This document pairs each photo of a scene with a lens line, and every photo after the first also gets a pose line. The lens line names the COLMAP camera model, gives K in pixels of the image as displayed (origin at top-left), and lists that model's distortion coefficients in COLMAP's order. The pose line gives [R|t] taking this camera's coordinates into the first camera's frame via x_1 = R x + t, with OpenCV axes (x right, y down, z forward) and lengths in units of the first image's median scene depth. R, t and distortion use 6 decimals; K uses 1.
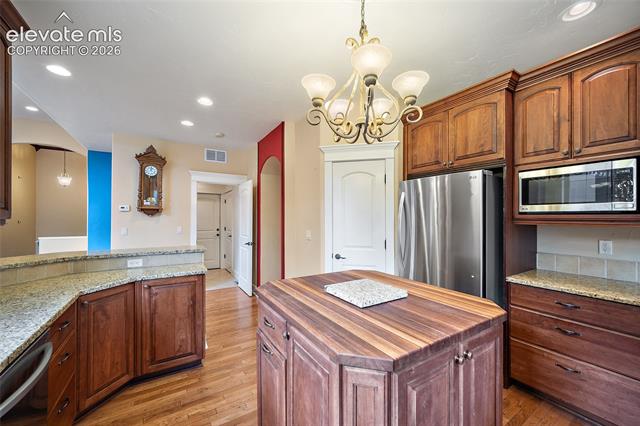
lens RADIAL K [[252.1, 0, 320.5], [0, 252.1, 211.3], [0, 0, 1]] dist [-0.000271, -0.000164]
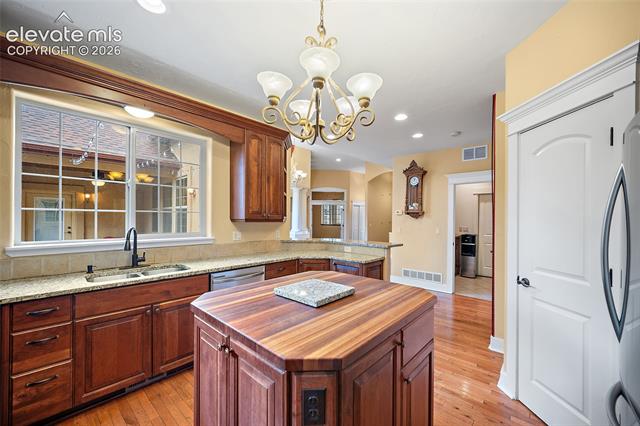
lens RADIAL K [[252.1, 0, 320.5], [0, 252.1, 211.3], [0, 0, 1]] dist [-0.000271, -0.000164]
pose [[0.273336, -0.028374, -0.961500, 0.549787], [0.012923, 0.999583, -0.025824, 0.014614], [0.961832, -0.005366, 0.273588, 0.360979]]
